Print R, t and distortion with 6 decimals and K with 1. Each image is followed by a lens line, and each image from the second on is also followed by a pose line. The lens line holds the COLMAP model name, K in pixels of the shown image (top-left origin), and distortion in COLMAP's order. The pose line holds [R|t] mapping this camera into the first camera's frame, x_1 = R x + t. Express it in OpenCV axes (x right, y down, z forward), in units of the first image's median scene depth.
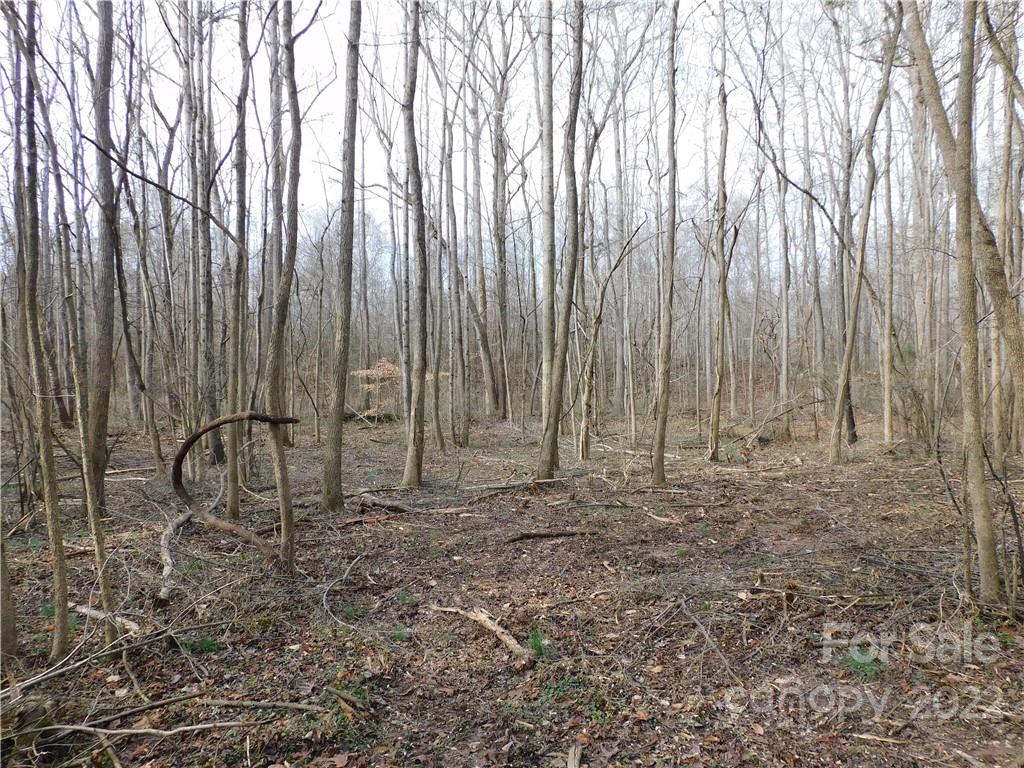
lens RADIAL K [[744.4, 0, 512.0], [0, 744.4, 384.0], [0, 0, 1]] dist [-0.005717, -0.004164]
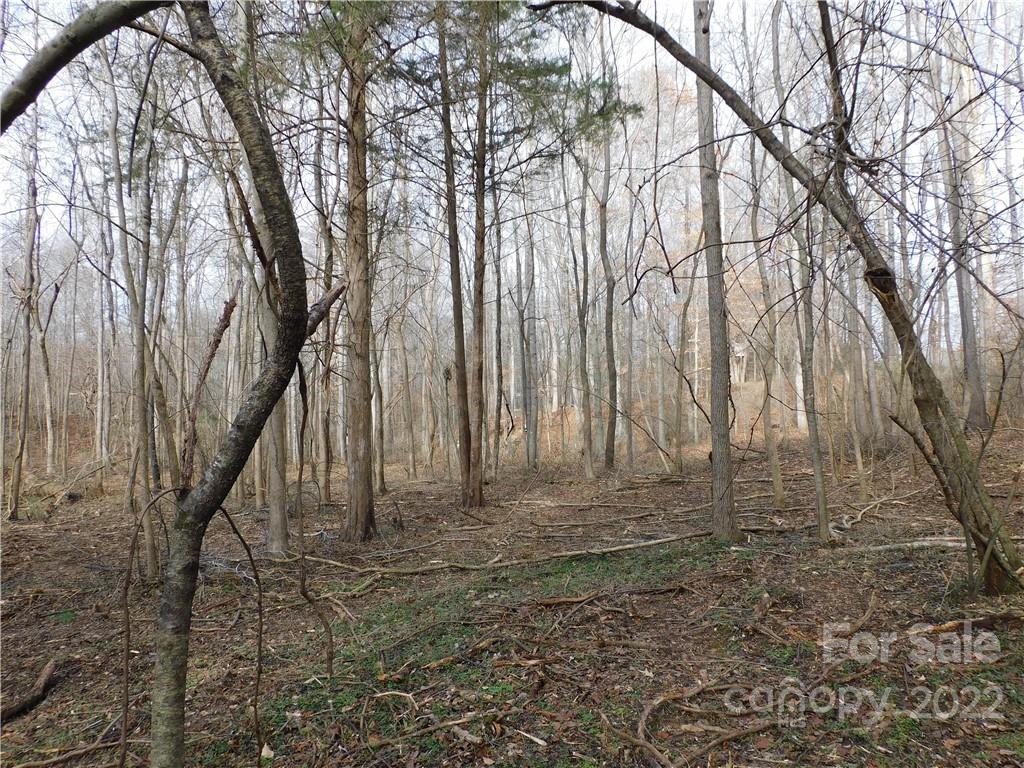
lens RADIAL K [[744.4, 0, 512.0], [0, 744.4, 384.0], [0, 0, 1]] dist [-0.005717, -0.004164]
pose [[0.675182, 0.037897, 0.736677, -0.039505], [0.011040, 0.998048, -0.061462, -0.019408], [-0.737568, 0.049631, 0.673446, -0.264902]]
